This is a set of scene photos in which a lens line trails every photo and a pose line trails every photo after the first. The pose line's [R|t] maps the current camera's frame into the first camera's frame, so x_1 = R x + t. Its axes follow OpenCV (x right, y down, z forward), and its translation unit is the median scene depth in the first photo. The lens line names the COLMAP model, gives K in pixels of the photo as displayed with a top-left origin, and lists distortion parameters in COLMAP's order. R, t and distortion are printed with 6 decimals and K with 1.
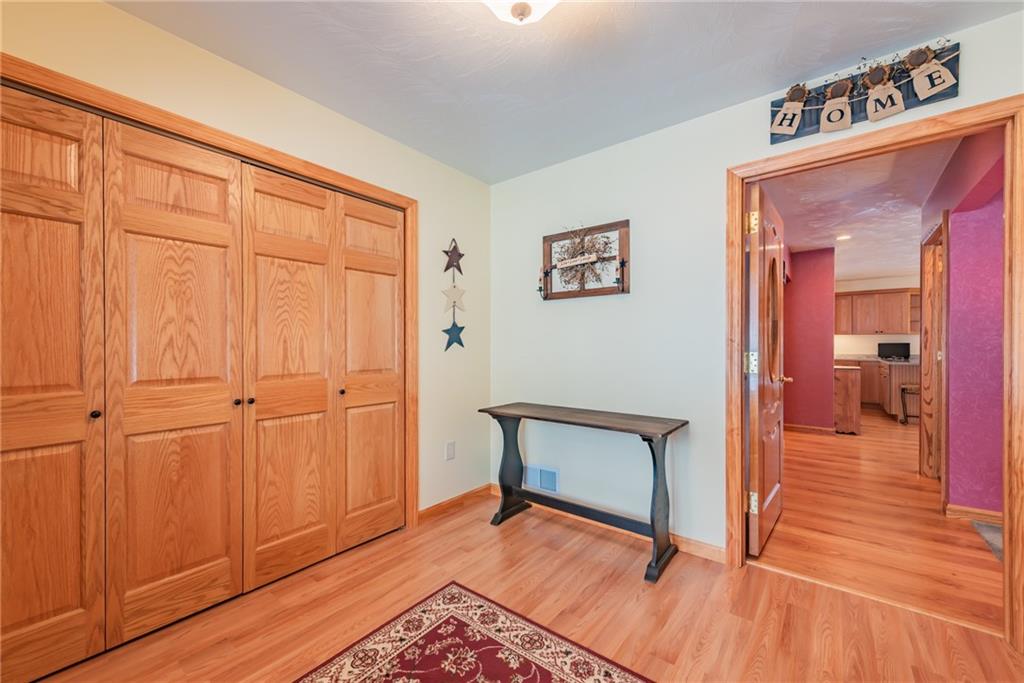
lens RADIAL K [[410.4, 0, 509.6], [0, 410.4, 348.6], [0, 0, 1]] dist [0.011594, -0.000826]
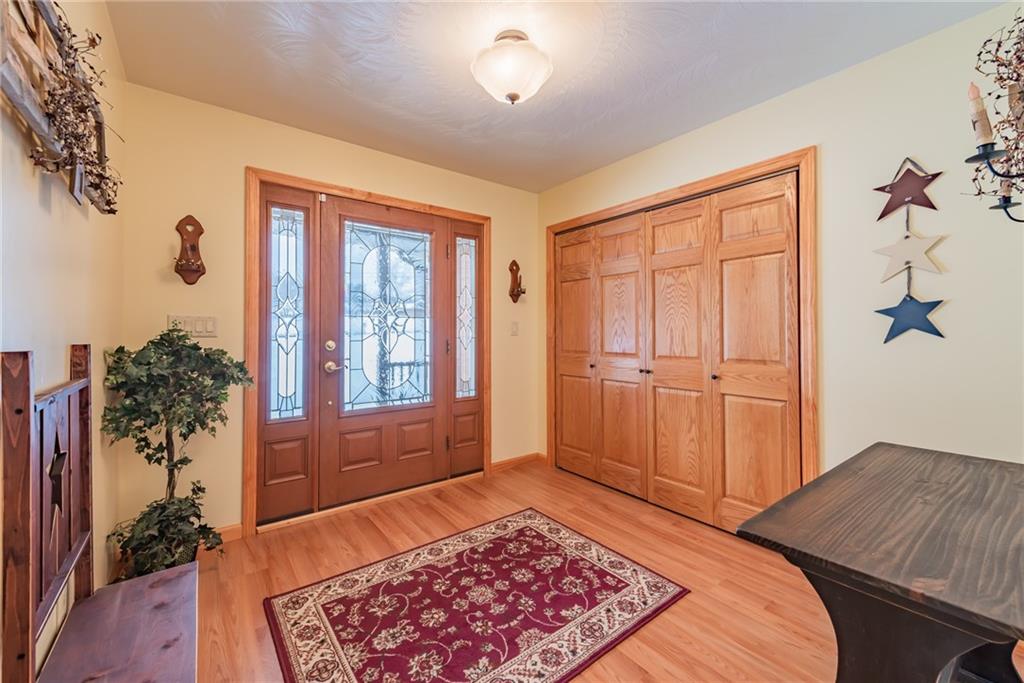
lens RADIAL K [[410.4, 0, 511.9], [0, 410.4, 331.0], [0, 0, 1]] dist [0.011594, -0.000826]
pose [[-0.249533, -0.008390, -0.968330, 0.898359], [-0.011658, 0.999916, -0.005659, -0.003282], [0.968296, 0.009877, -0.249610, 0.882505]]
